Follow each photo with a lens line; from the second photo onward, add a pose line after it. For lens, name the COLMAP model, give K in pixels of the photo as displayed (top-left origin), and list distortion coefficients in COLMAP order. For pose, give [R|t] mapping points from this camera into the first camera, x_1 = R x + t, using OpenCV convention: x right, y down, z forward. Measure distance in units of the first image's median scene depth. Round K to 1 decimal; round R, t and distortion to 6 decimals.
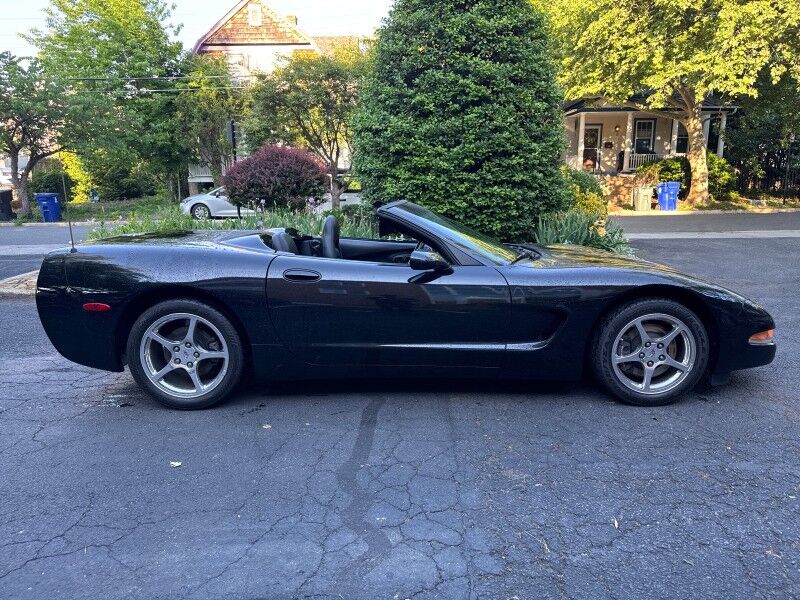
lens RADIAL K [[563.1, 0, 406.5], [0, 563.1, 312.6], [0, 0, 1]] dist [0.008836, -0.022483]
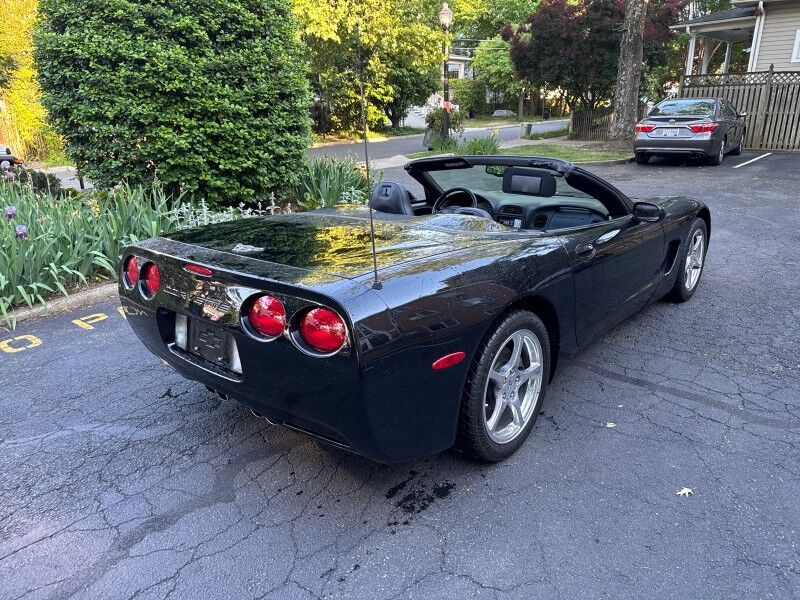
lens RADIAL K [[563.1, 0, 393.9], [0, 563.1, 300.8], [0, 0, 1]] dist [0.008836, -0.022483]
pose [[0.671323, -0.242421, 0.700398, -0.220843], [0.181849, 0.969985, 0.161430, -0.040092], [-0.718510, 0.018995, 0.695257, 0.131191]]
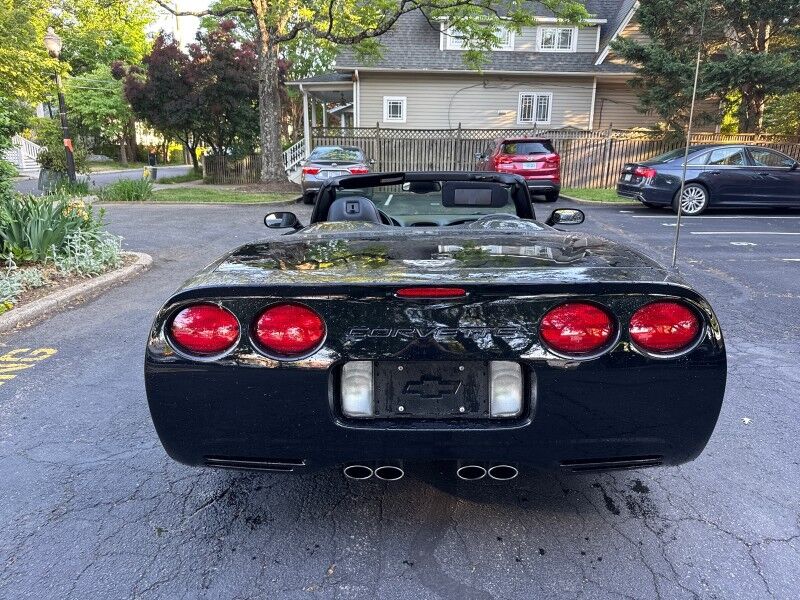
lens RADIAL K [[563.1, 0, 408.3], [0, 563.1, 303.3], [0, 0, 1]] dist [0.008836, -0.022483]
pose [[0.041130, -0.240373, 0.969809, -0.252997], [0.213367, 0.950353, 0.226502, -0.056461], [-0.976106, 0.197609, 0.090375, 0.265747]]
